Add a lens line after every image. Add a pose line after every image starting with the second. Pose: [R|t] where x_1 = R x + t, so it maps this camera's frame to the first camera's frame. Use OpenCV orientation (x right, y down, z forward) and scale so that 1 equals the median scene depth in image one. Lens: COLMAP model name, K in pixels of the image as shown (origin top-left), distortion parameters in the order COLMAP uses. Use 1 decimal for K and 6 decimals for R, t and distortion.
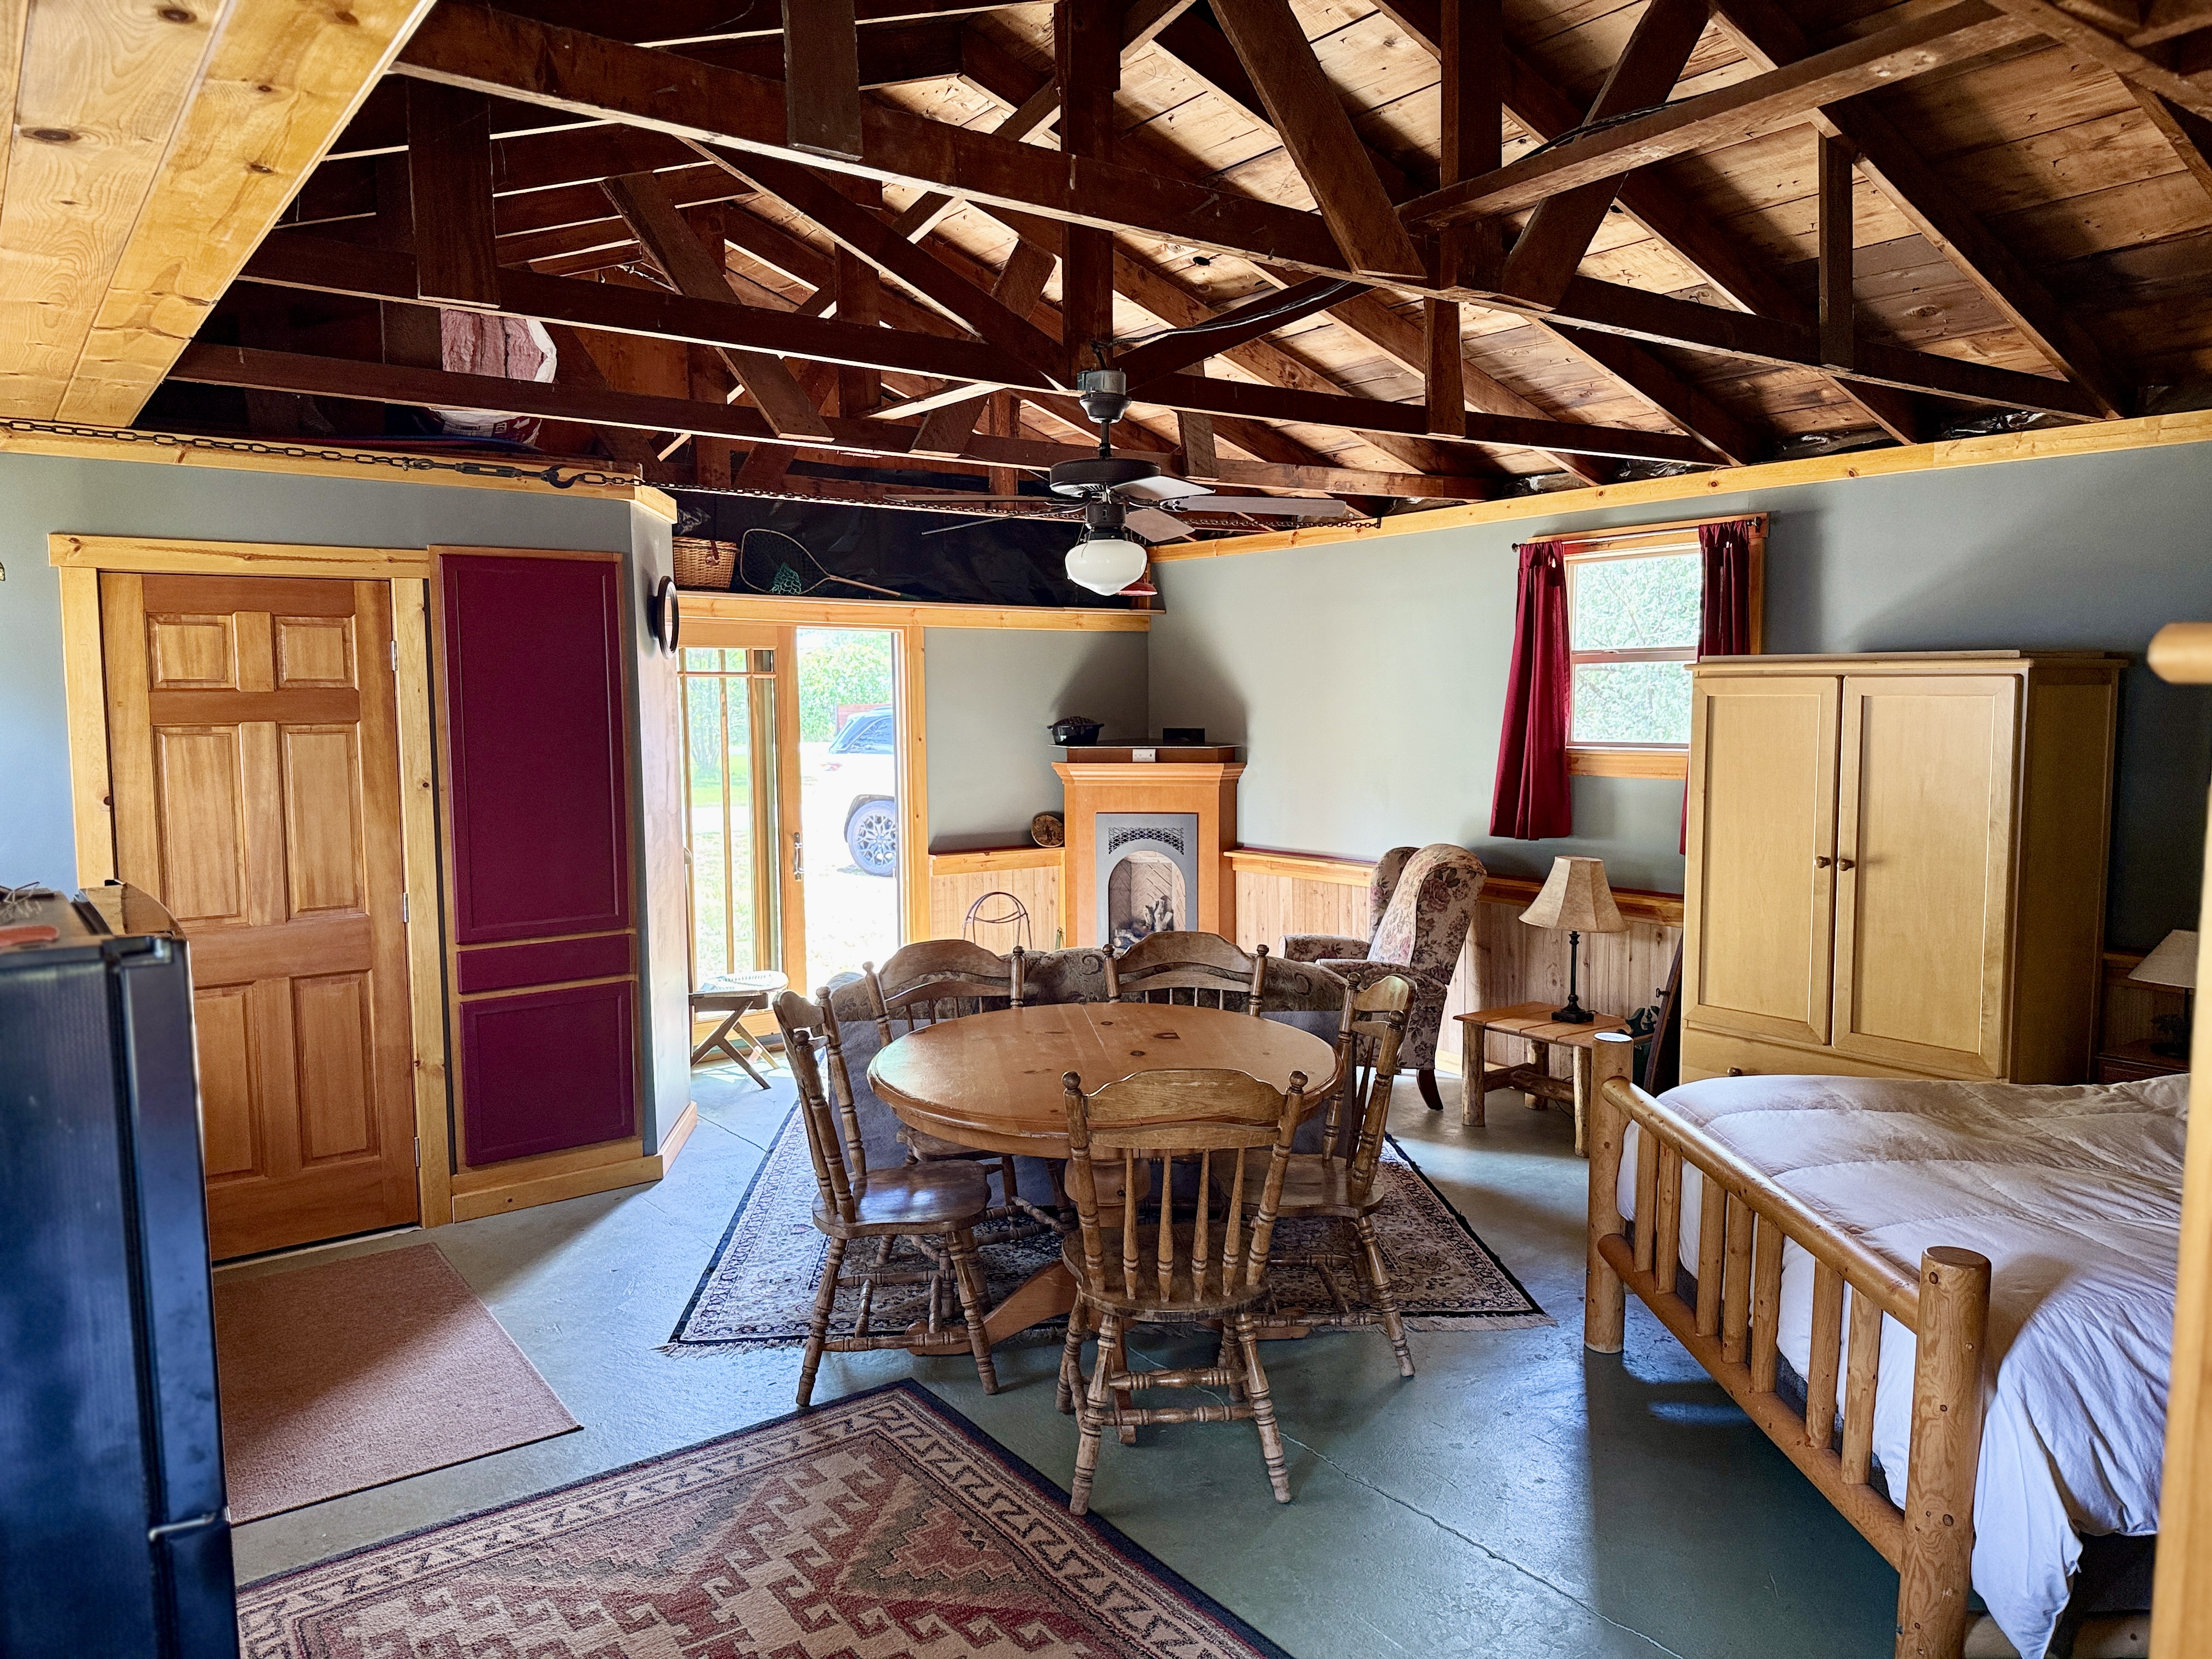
lens RADIAL K [[1550.5, 0, 1087.0], [0, 1550.5, 849.5], [0, 0, 1]] dist [0.055129, -0.068786]
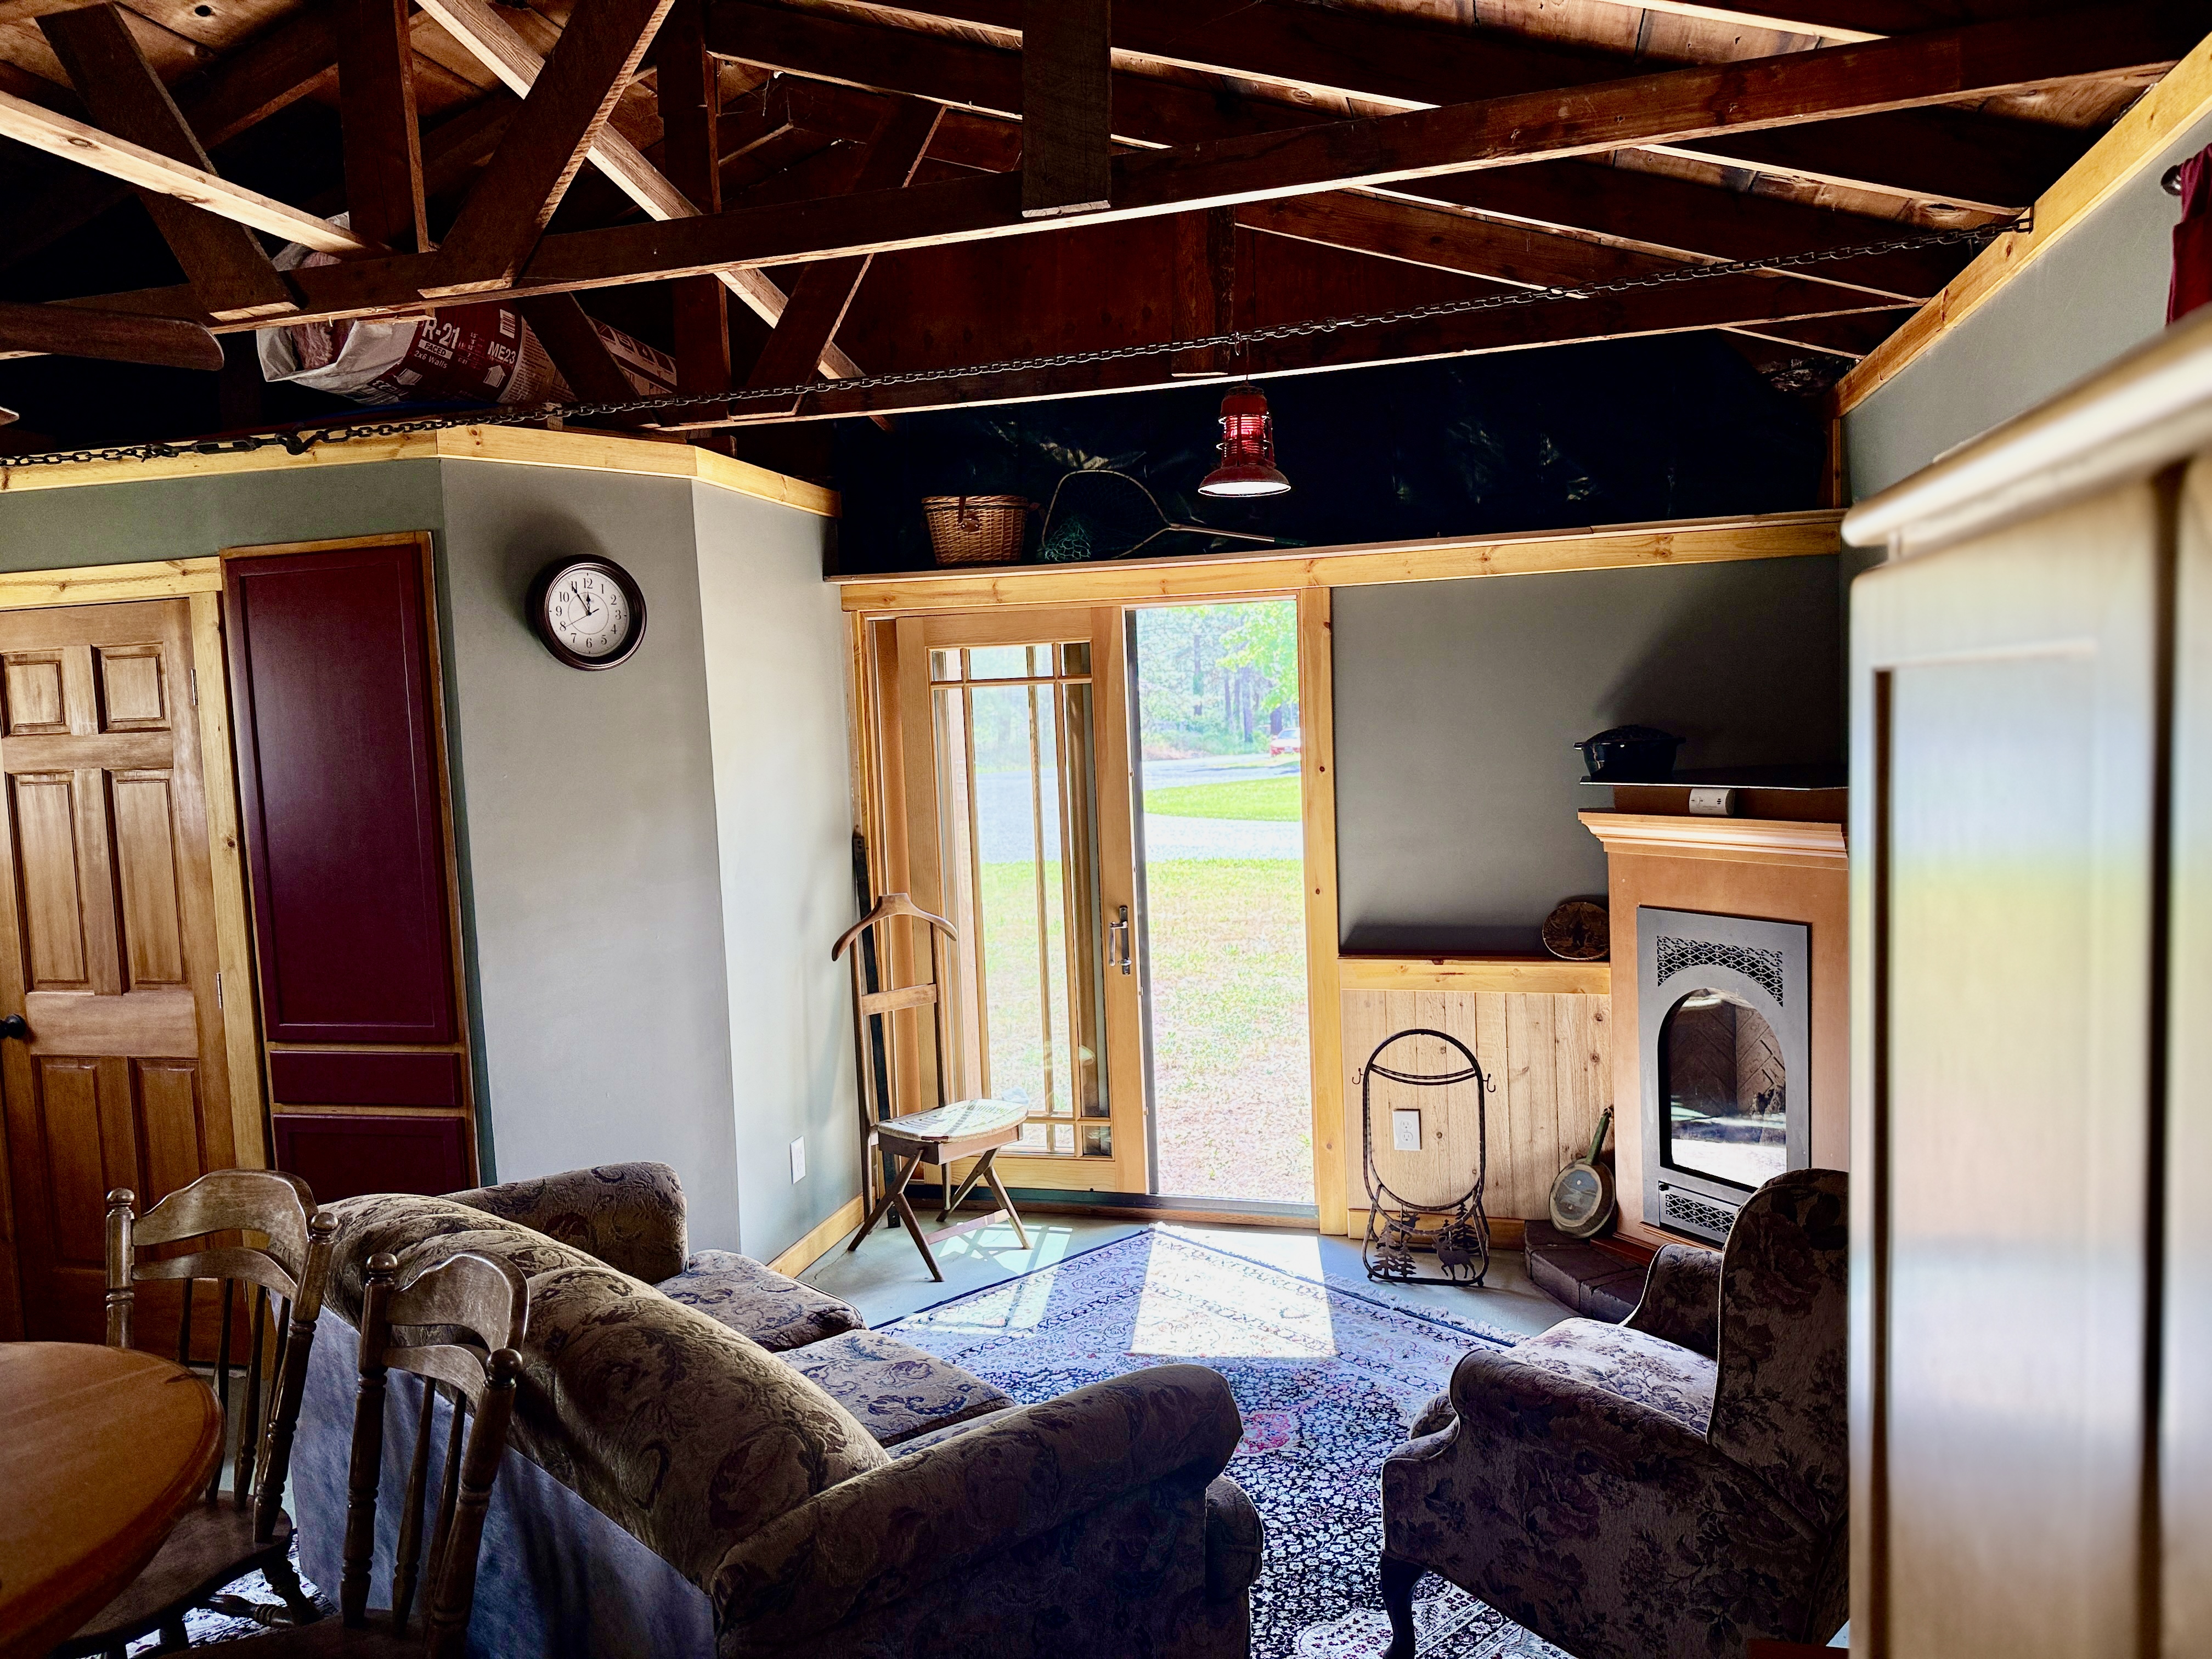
lens RADIAL K [[1550.5, 0, 1098.3], [0, 1550.5, 837.3], [0, 0, 1]] dist [0.055129, -0.068786]
pose [[0.631200, 0.041489, -0.774509, 0.465360], [-0.044171, 0.998871, 0.017510, -0.073698], [0.774361, 0.023158, 0.632320, 0.777364]]
